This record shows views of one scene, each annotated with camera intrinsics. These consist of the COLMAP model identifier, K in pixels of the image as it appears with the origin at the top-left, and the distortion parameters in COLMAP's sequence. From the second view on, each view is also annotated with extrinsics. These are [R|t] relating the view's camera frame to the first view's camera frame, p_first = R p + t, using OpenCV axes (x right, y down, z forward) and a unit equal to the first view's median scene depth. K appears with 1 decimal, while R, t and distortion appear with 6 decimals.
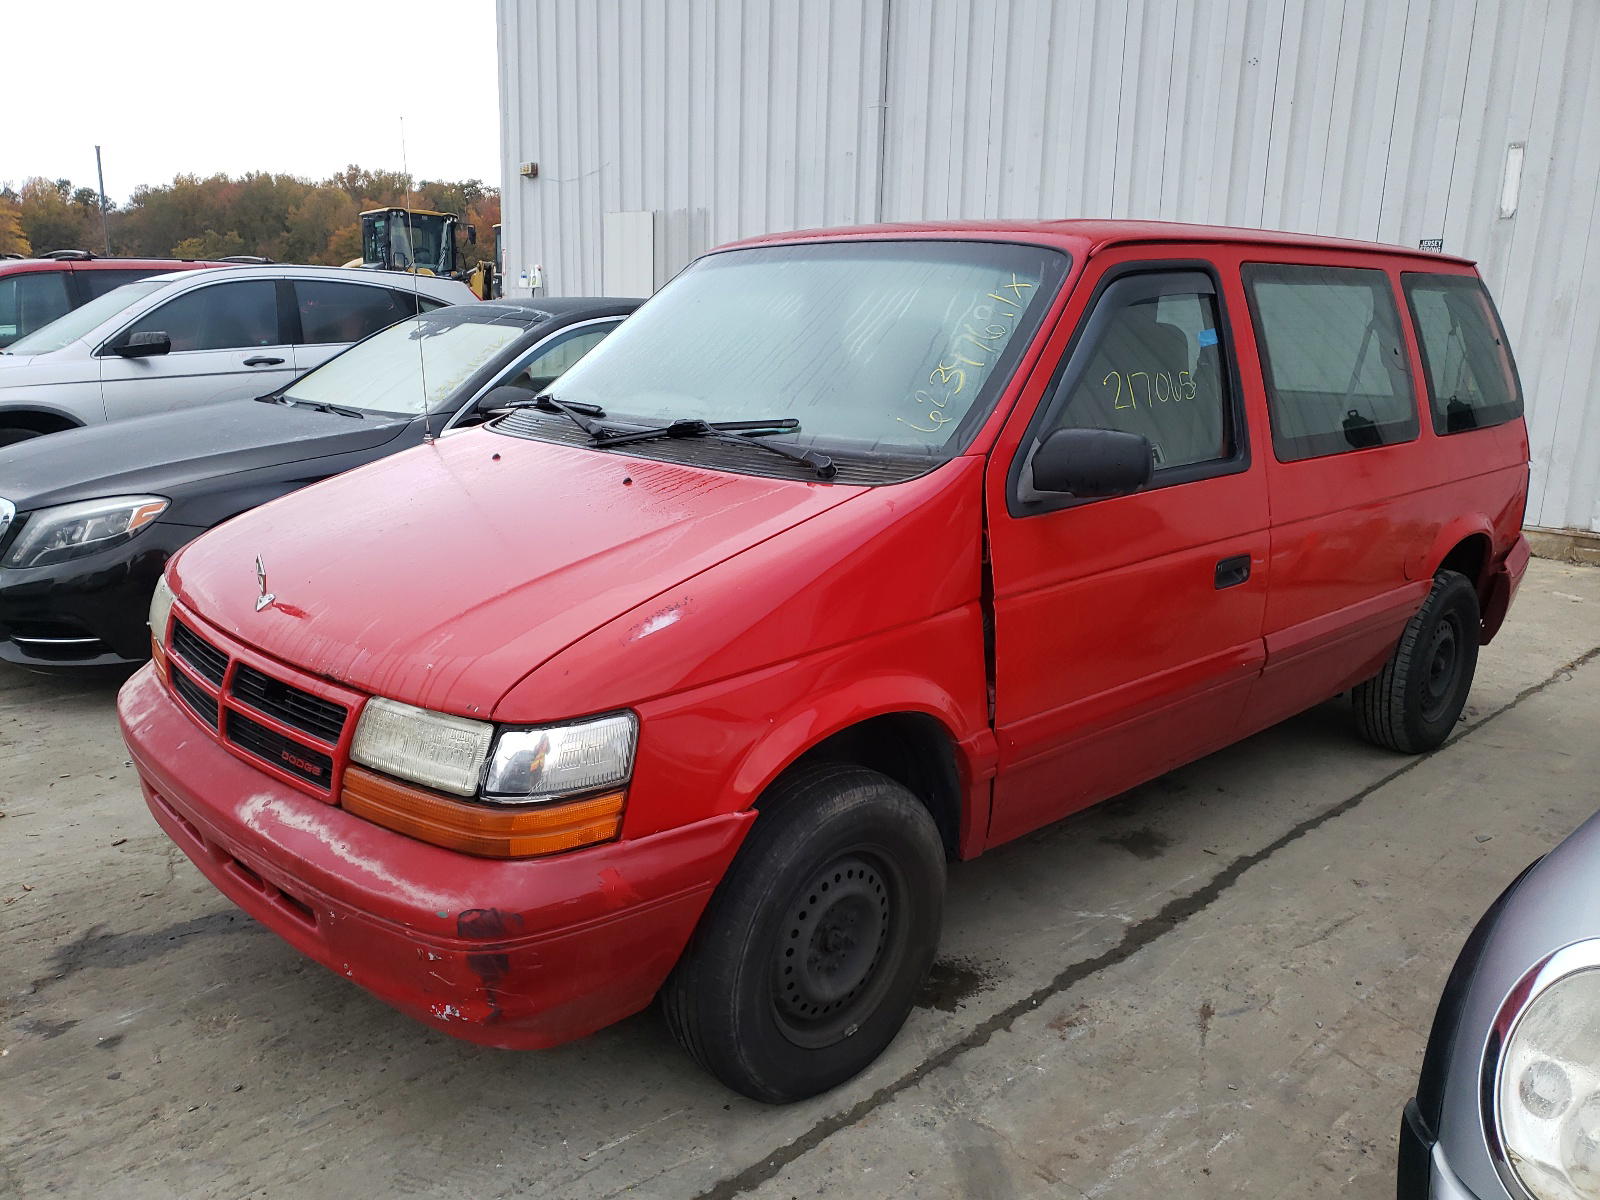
lens RADIAL K [[1238.2, 0, 795.9], [0, 1238.2, 599.6], [0, 0, 1]] dist [0.034122, 0.005338]
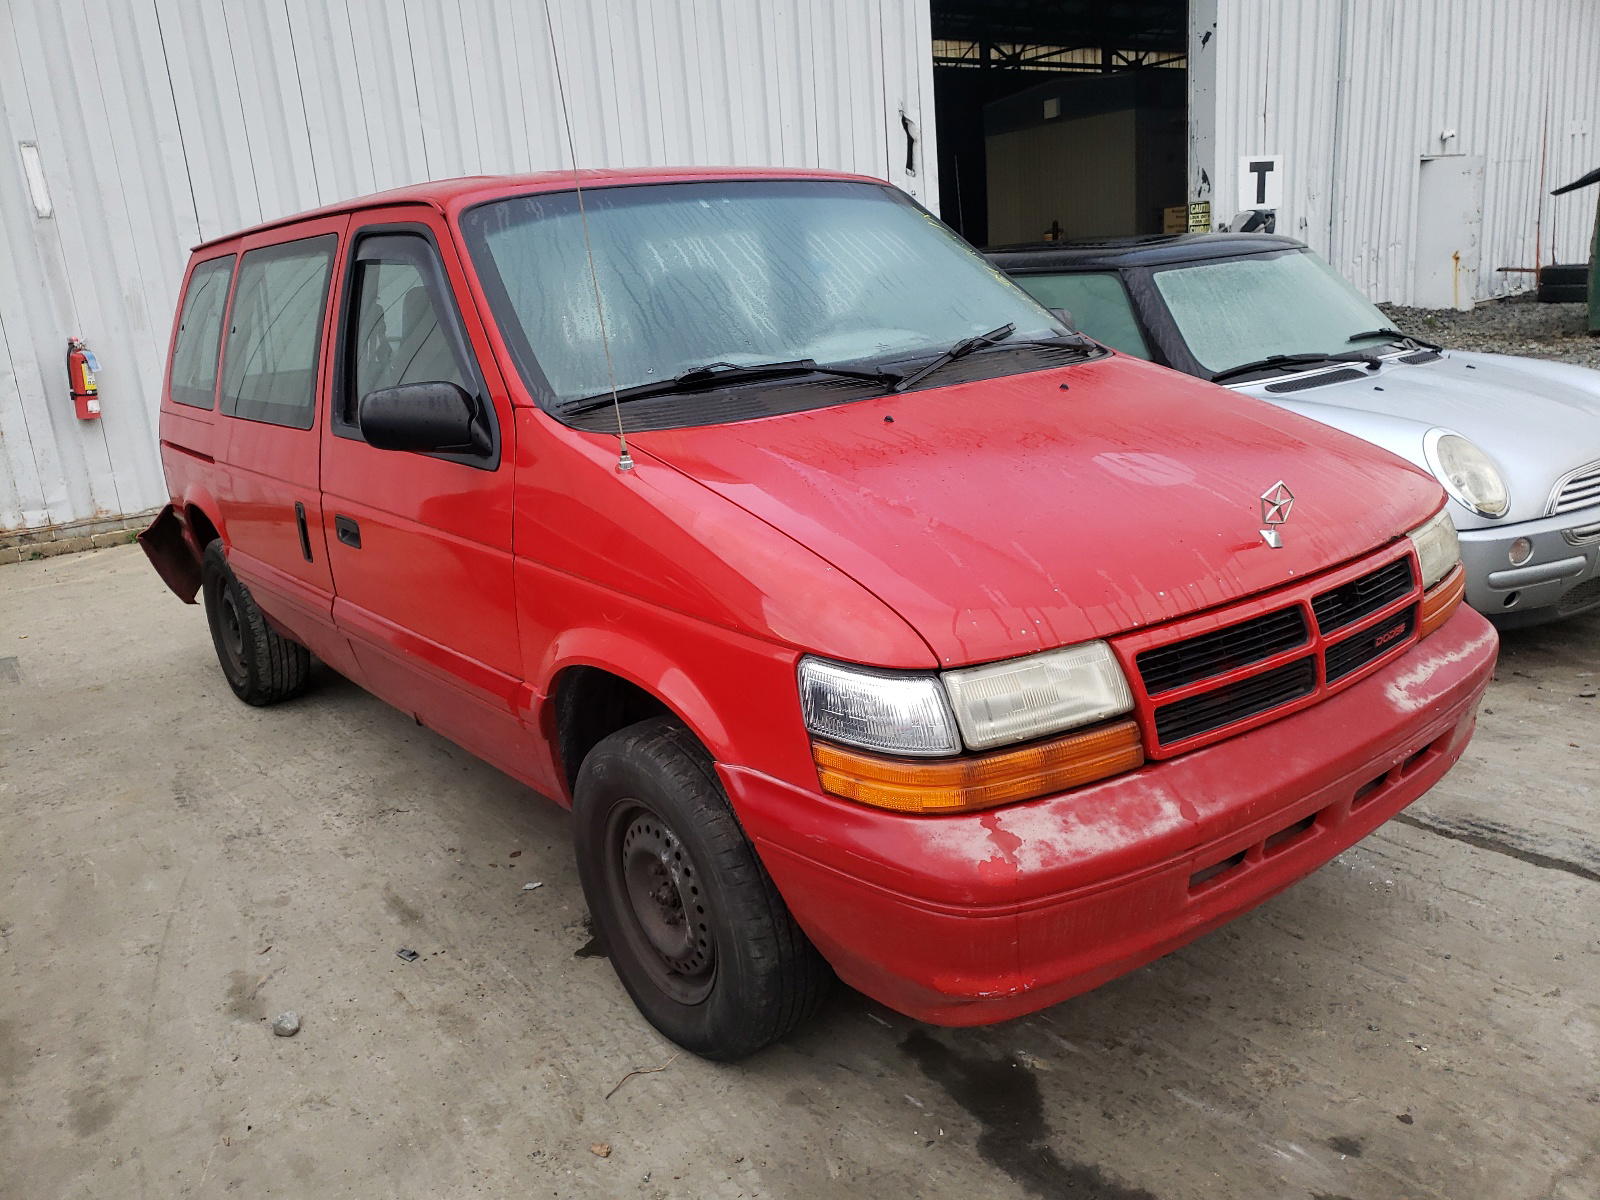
lens RADIAL K [[1238.2, 0, 797.2], [0, 1238.2, 600.1], [0, 0, 1]] dist [0.034122, 0.005338]
pose [[0.100970, -0.276246, 0.955768, -1.443899], [0.304078, 0.923276, 0.234731, -0.294047], [-0.947281, 0.266928, 0.177224, 1.280448]]
